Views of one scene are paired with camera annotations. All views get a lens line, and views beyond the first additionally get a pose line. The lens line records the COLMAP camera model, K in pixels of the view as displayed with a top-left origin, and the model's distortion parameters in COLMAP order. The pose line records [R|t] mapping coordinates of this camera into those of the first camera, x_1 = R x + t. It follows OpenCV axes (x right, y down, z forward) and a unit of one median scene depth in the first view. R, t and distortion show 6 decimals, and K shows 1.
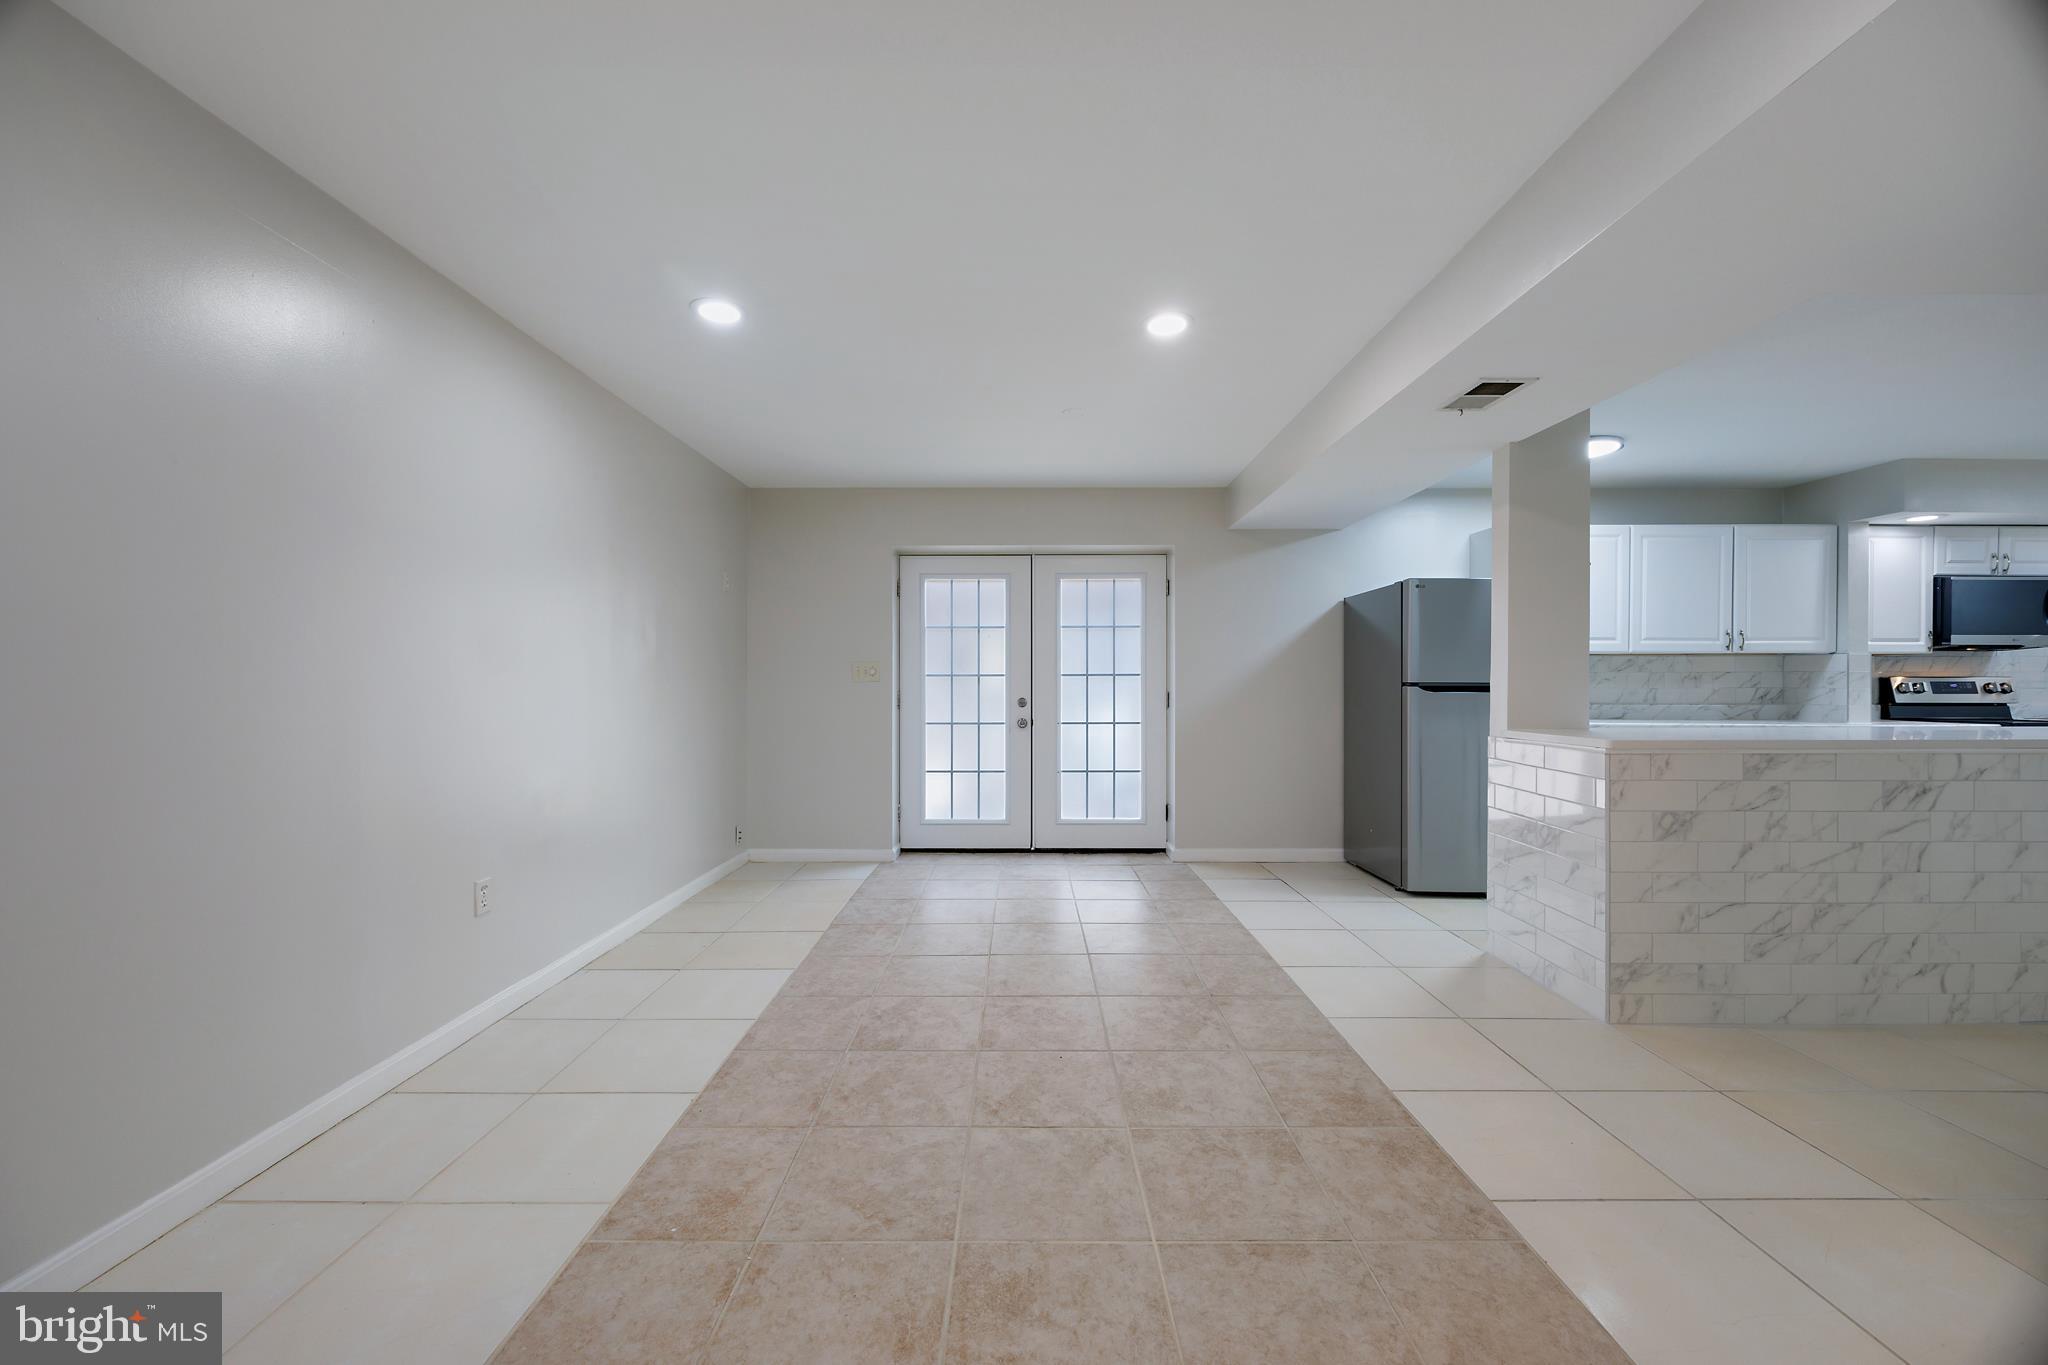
lens RADIAL K [[789.6, 0, 1017.3], [0, 789.6, 683.5], [0, 0, 1]] dist [0.003519, 0.000154]
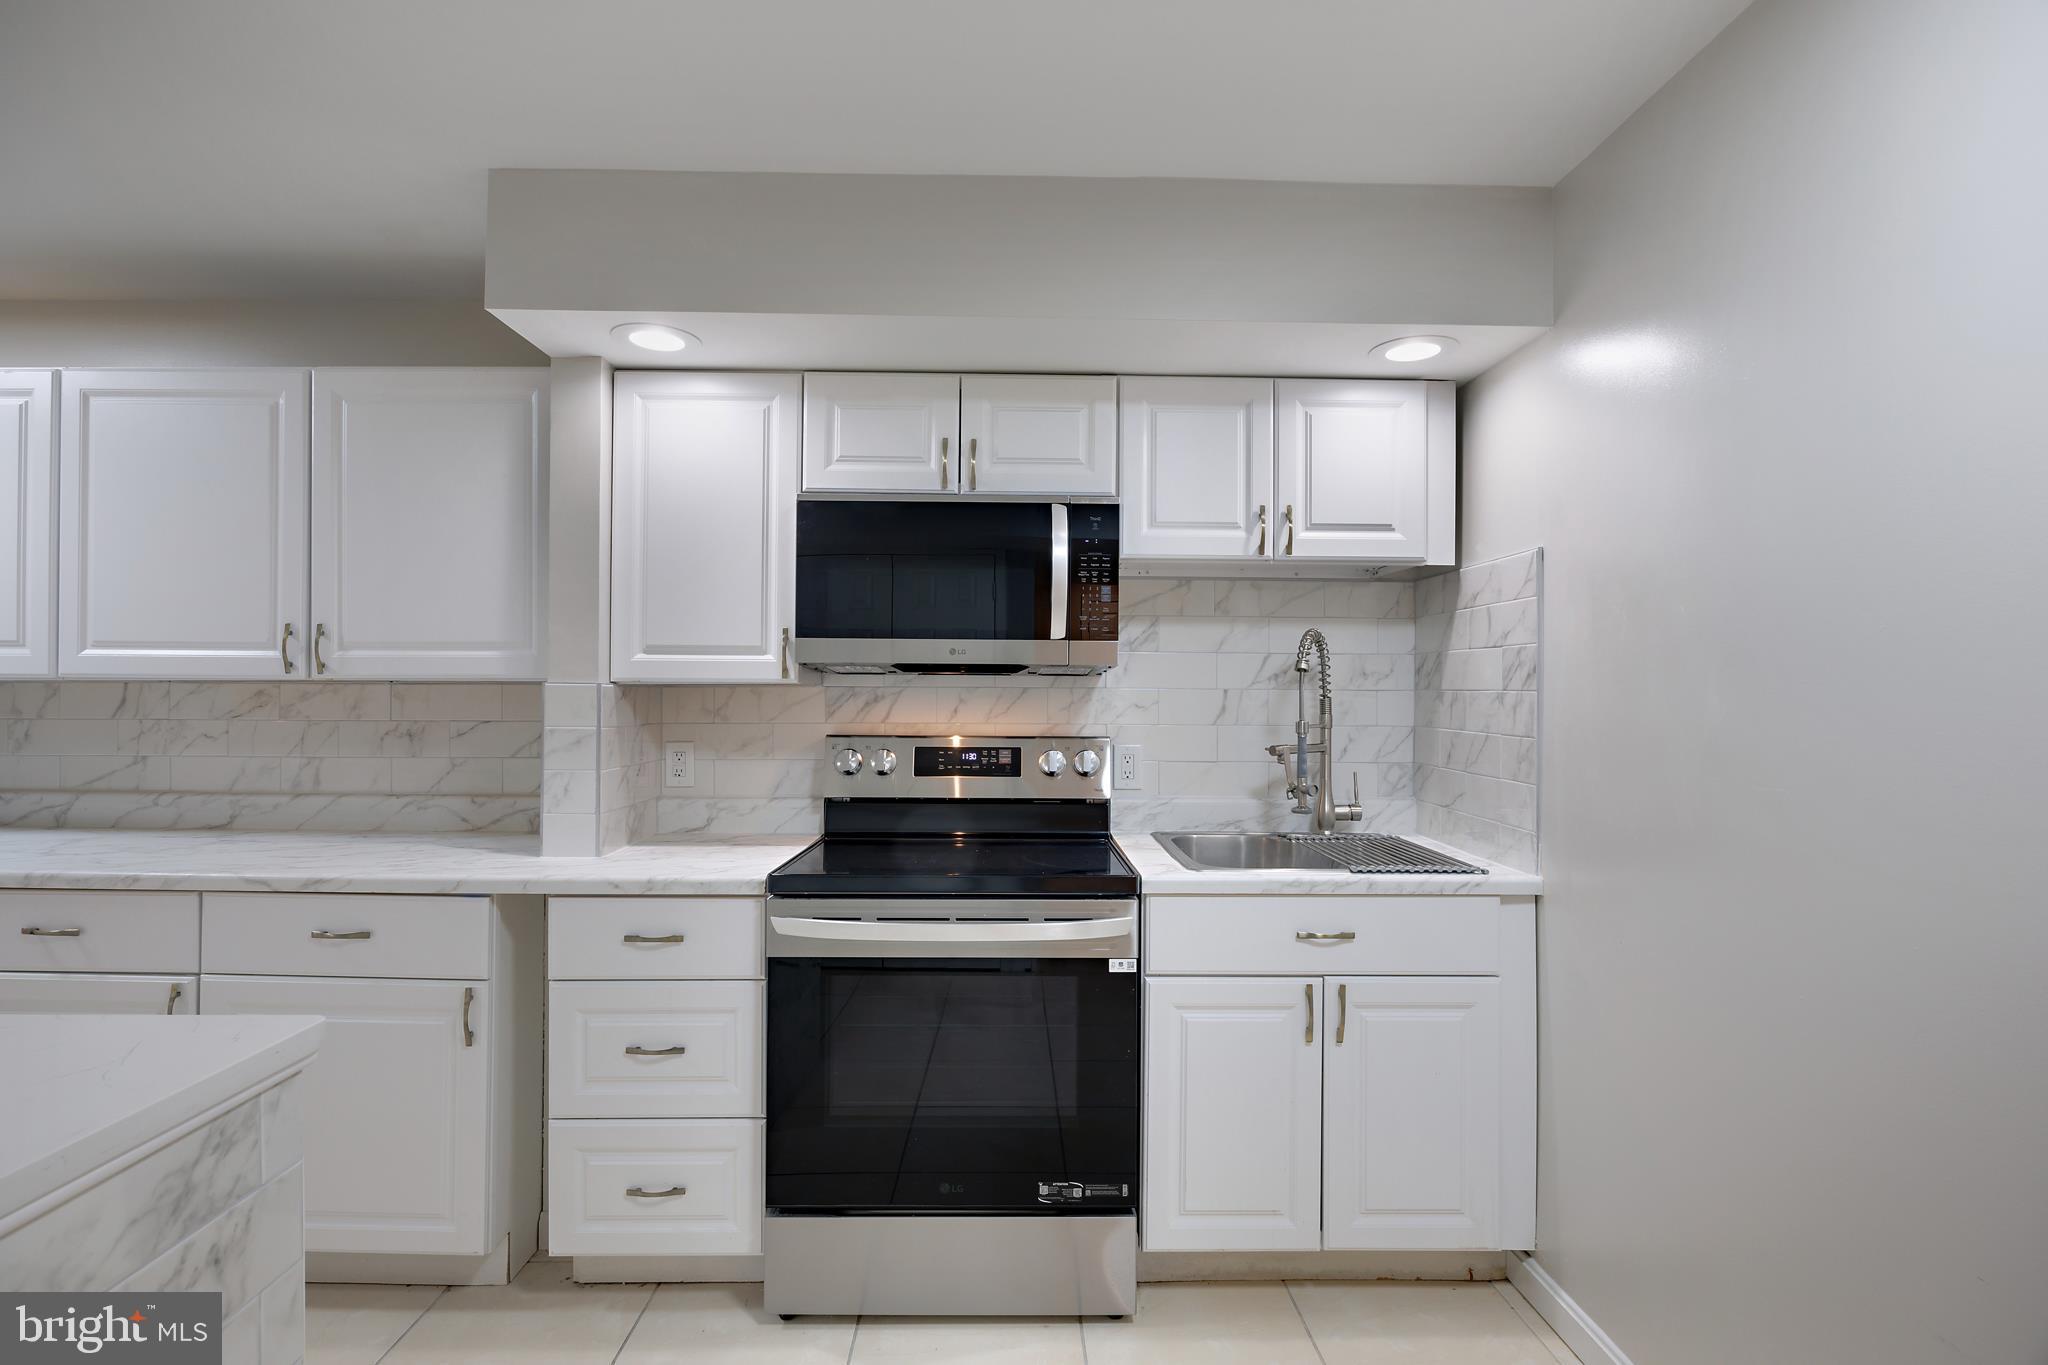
lens RADIAL K [[789.6, 0, 1021.5], [0, 789.6, 686.6], [0, 0, 1]] dist [0.003519, 0.000154]
pose [[0.999755, 0.006022, 0.021285, 1.252186], [-0.005825, 0.999940, -0.009299, -0.033278], [-0.021340, 0.009173, 0.999730, 0.590813]]
